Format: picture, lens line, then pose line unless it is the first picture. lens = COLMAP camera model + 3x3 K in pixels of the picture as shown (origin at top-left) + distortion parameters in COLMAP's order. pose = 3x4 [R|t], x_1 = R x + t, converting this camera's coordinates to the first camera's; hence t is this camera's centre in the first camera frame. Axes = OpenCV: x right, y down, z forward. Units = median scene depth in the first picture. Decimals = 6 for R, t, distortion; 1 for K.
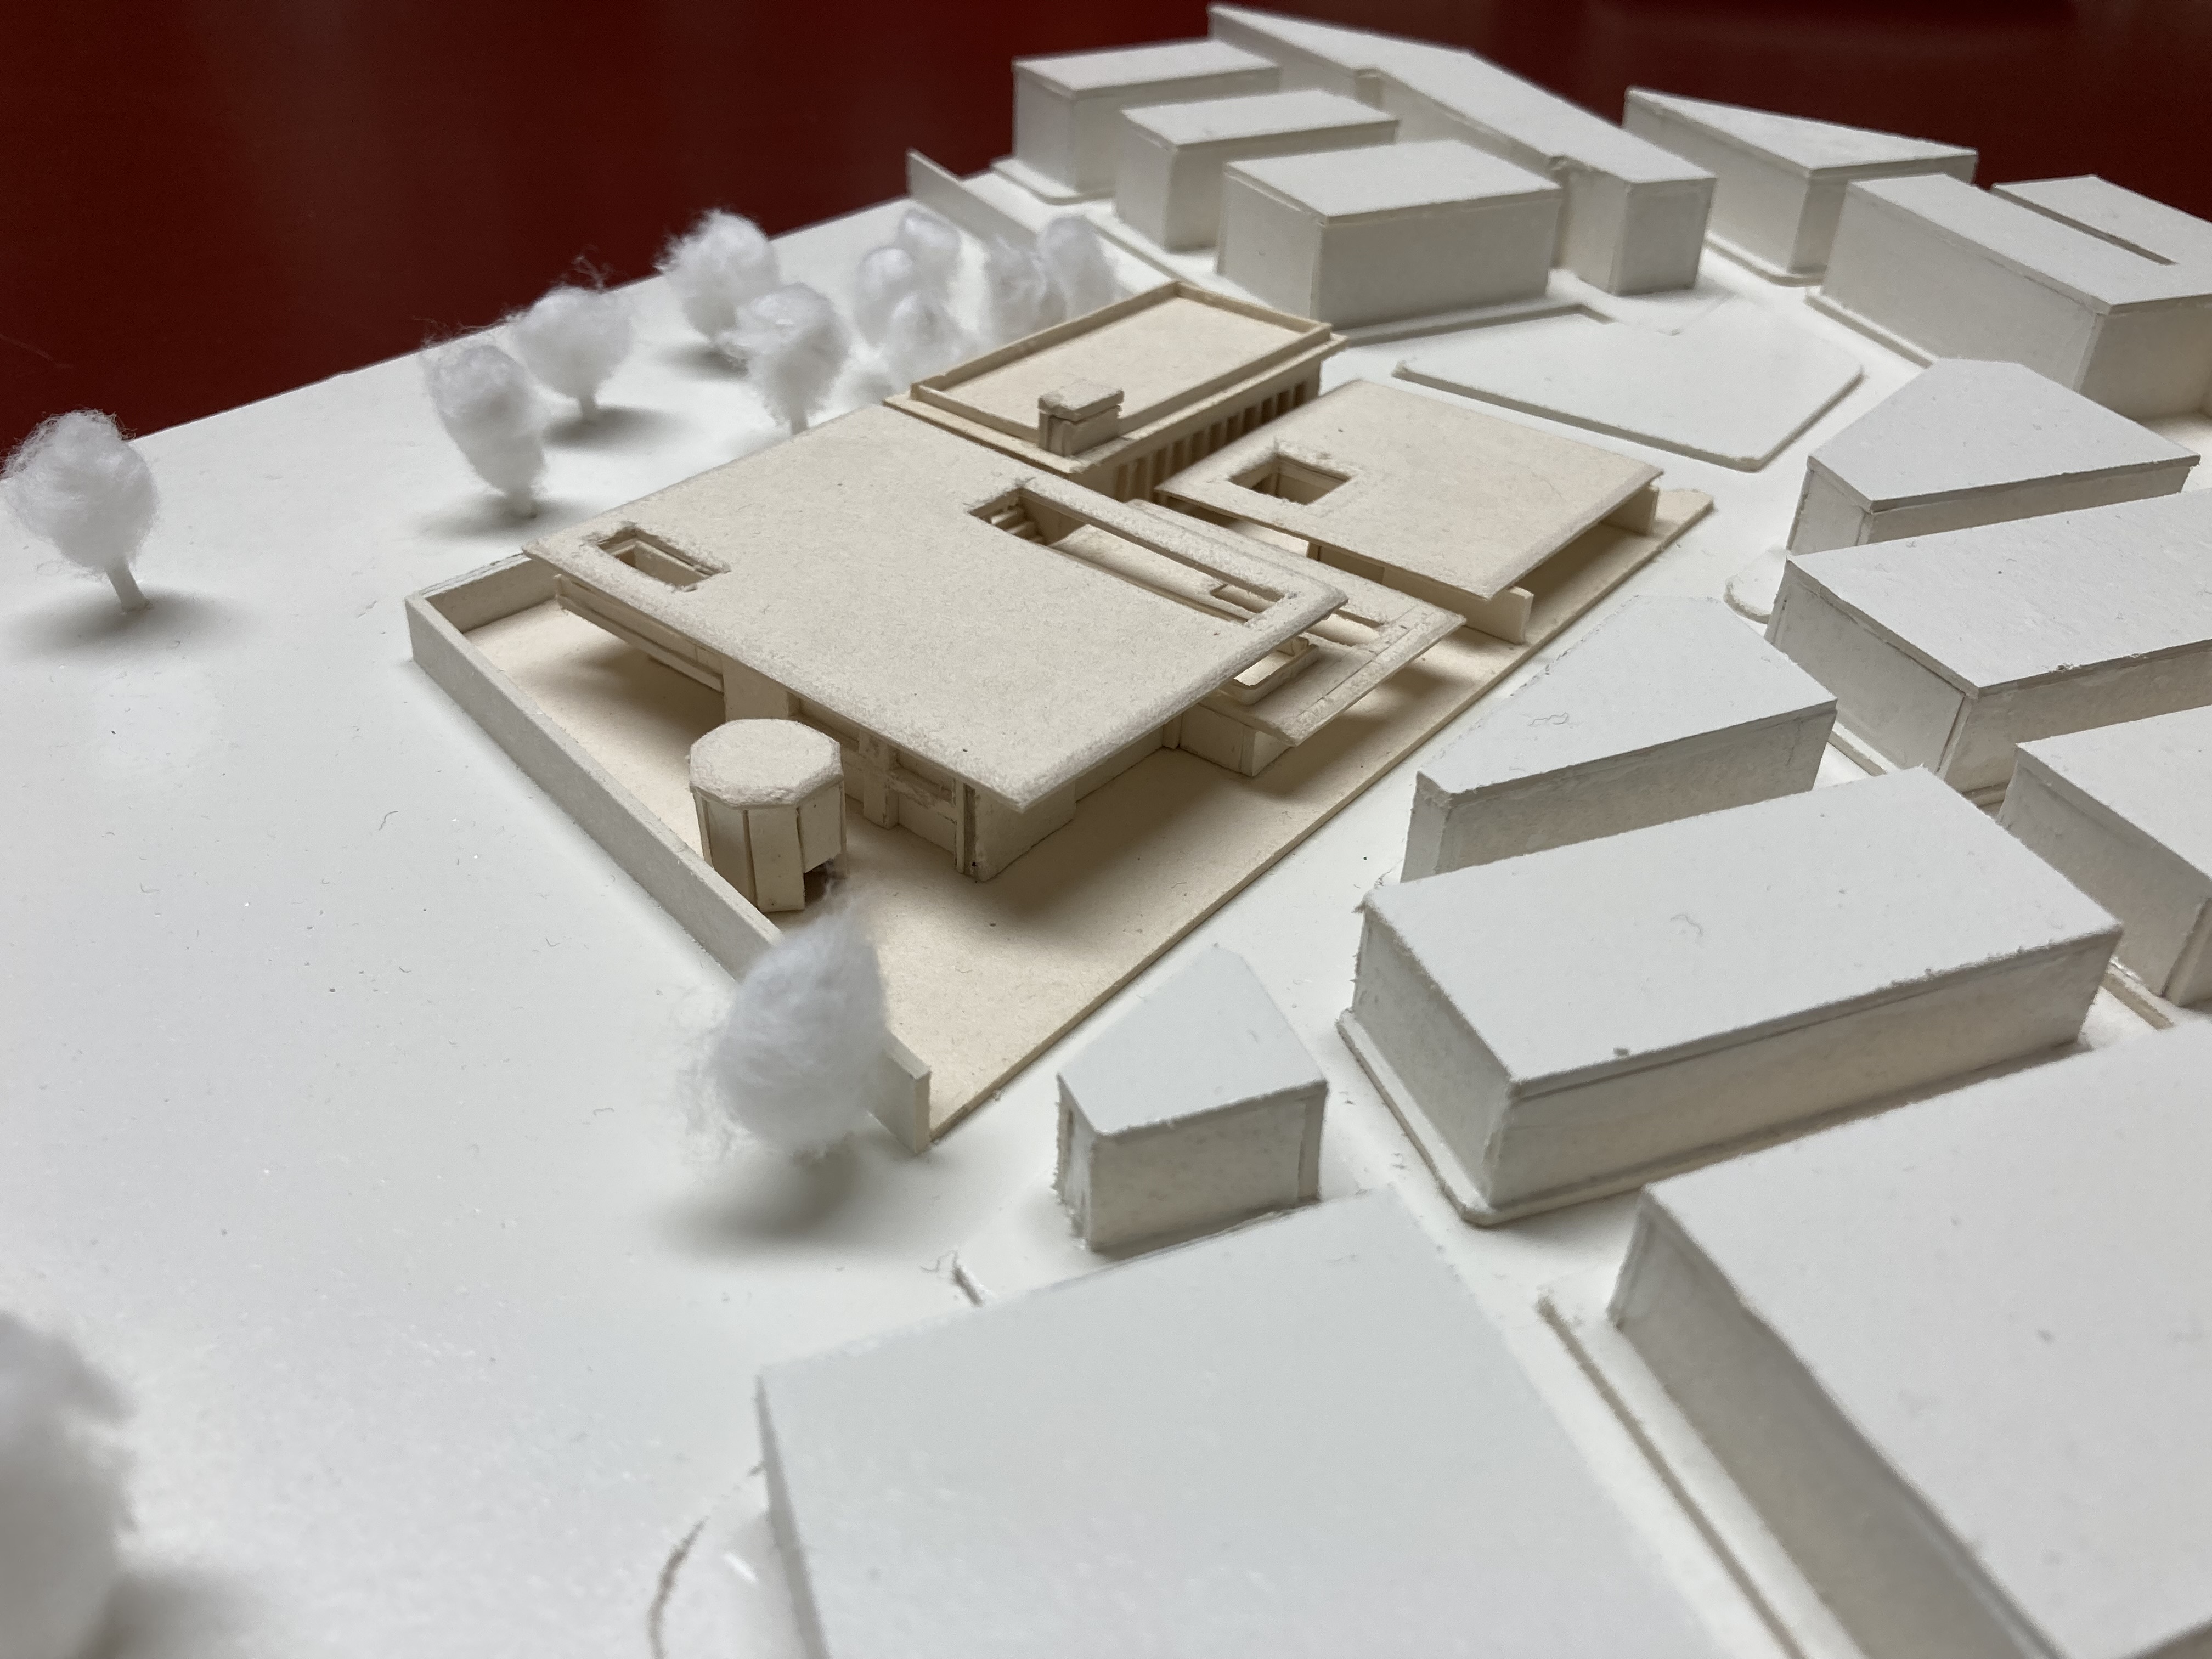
lens RADIAL K [[1792.6, 0, 1106.0], [0, 1792.6, 829.5], [0, 0, 1]] dist [-0.044315, -0.002289]
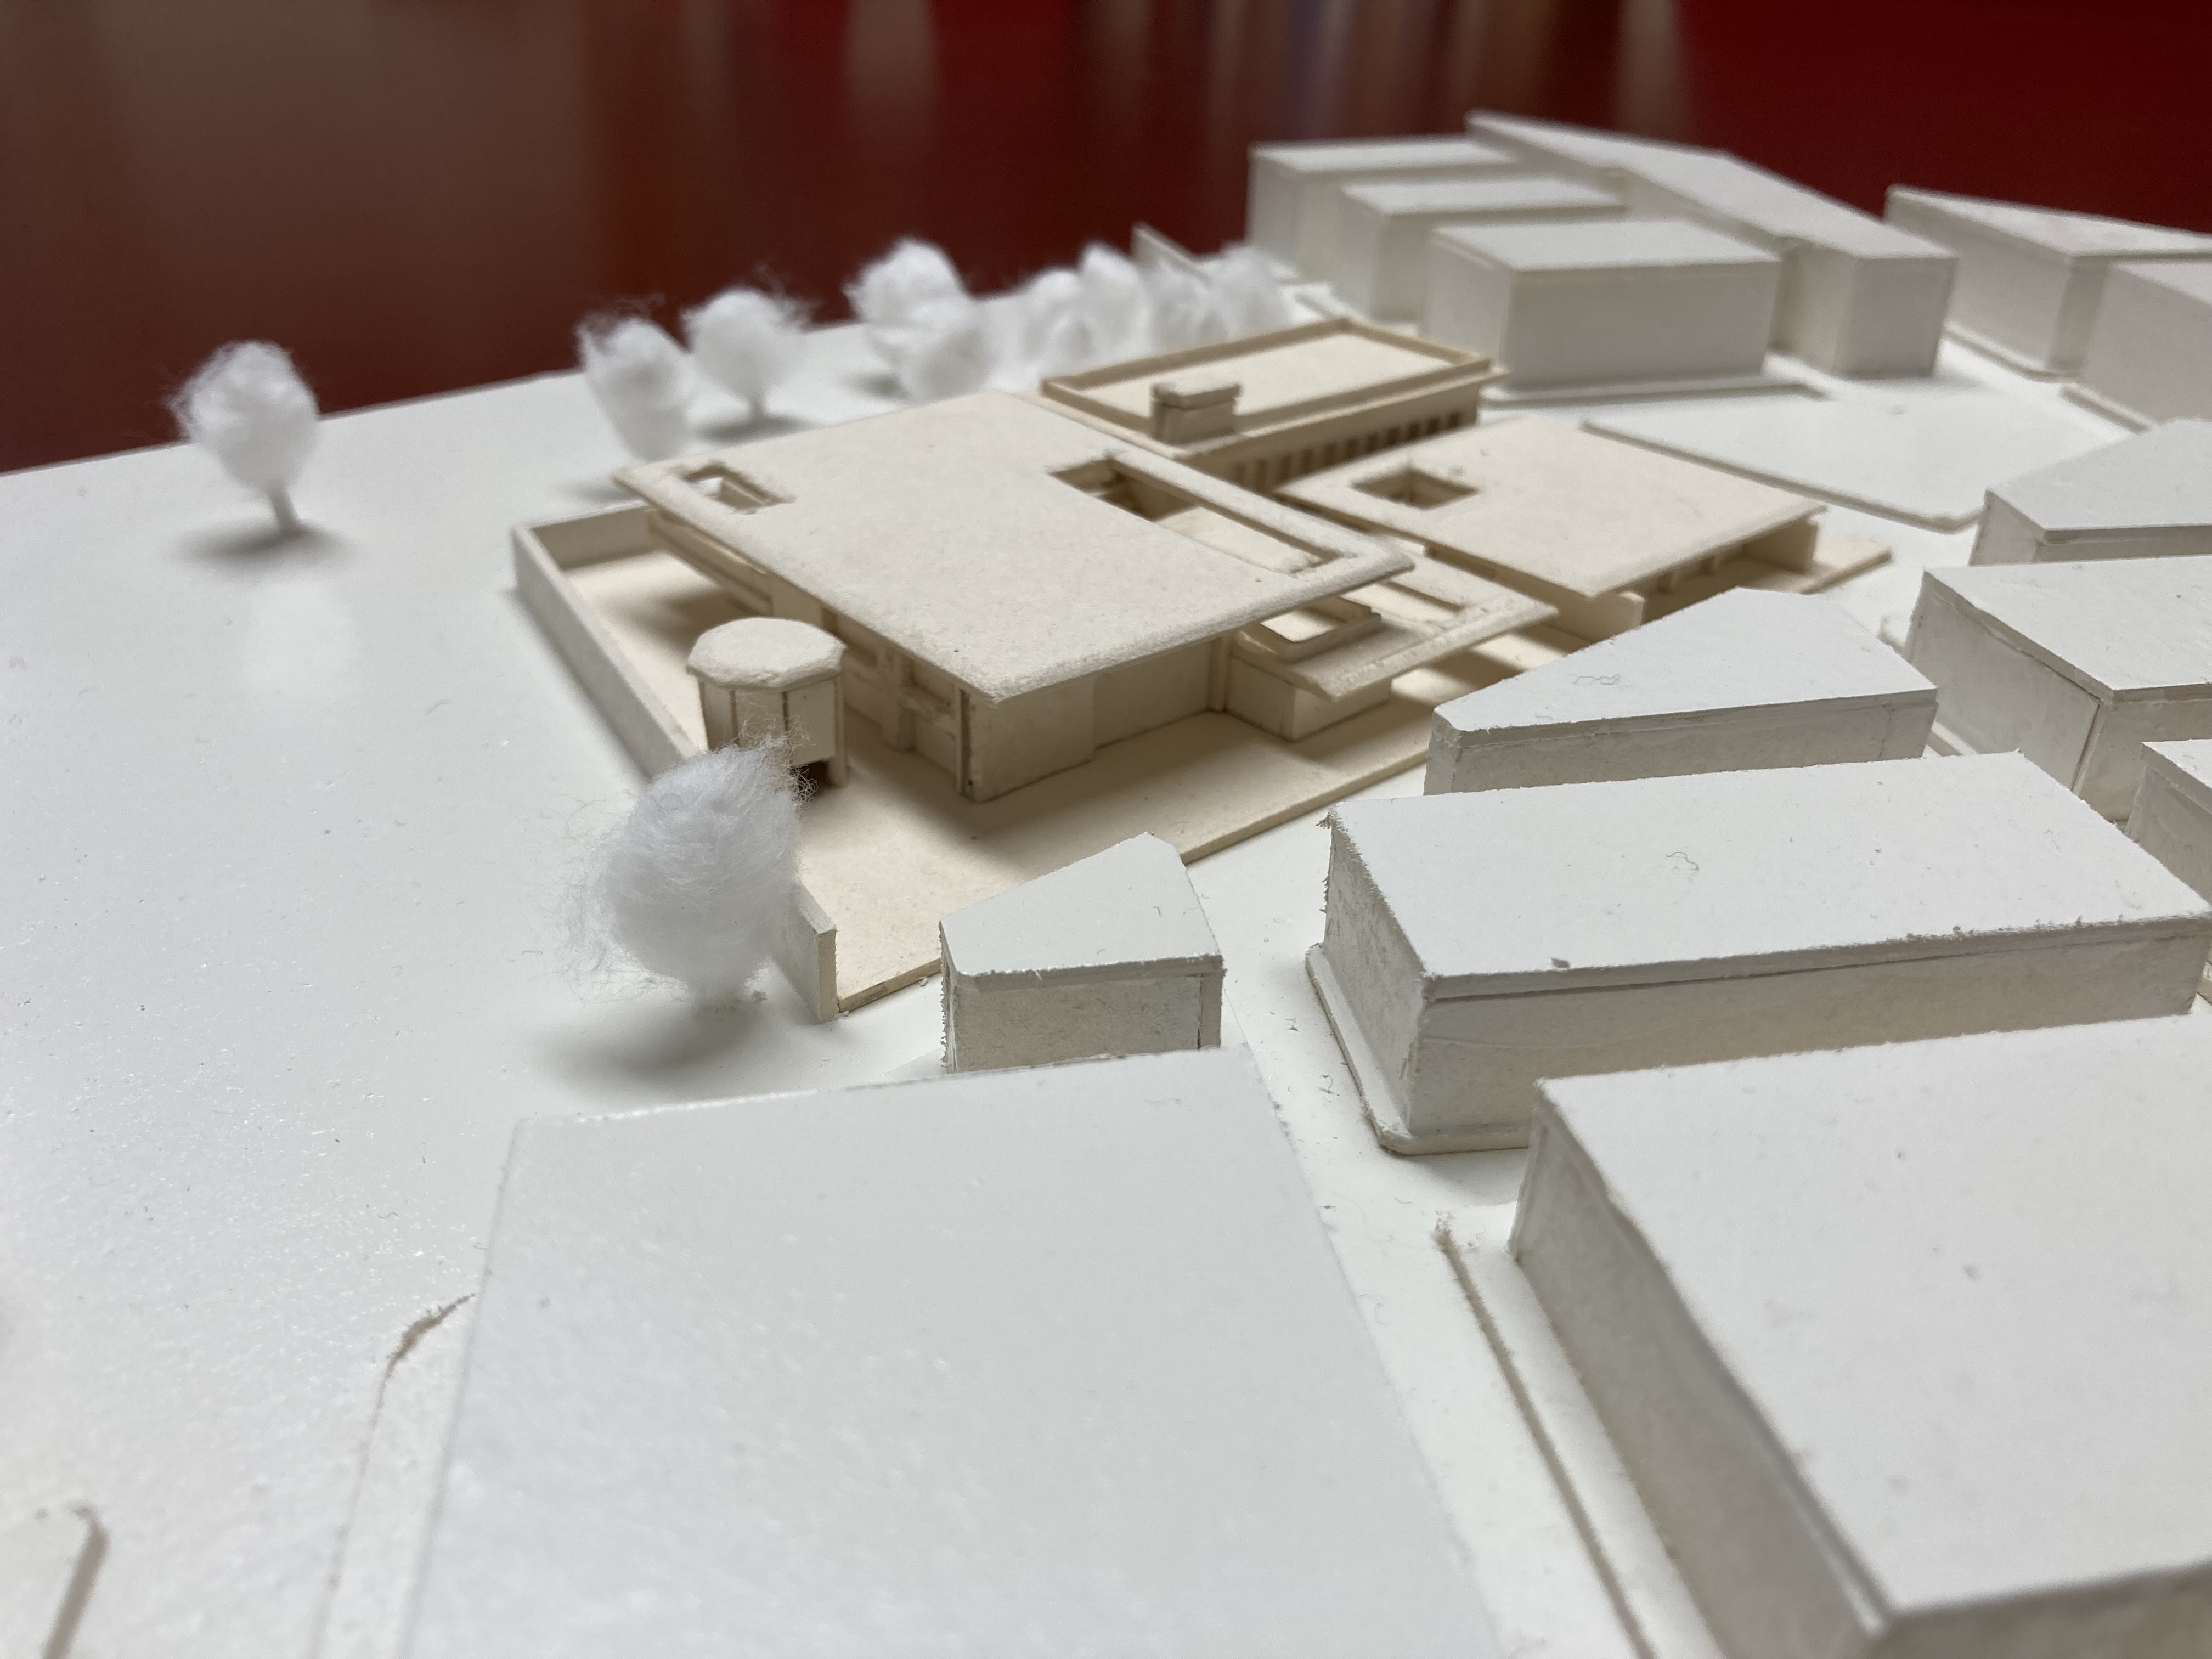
lens RADIAL K [[1826.2, 0, 1106.0], [0, 1826.2, 829.5], [0, 0, 1]] dist [-0.068843, 0.064846]
pose [[0.980873, 0.081107, -0.176944, 0.156716], [-0.099989, 0.989897, -0.100533, 0.122243], [0.167003, 0.116302, 0.979073, 0.045694]]
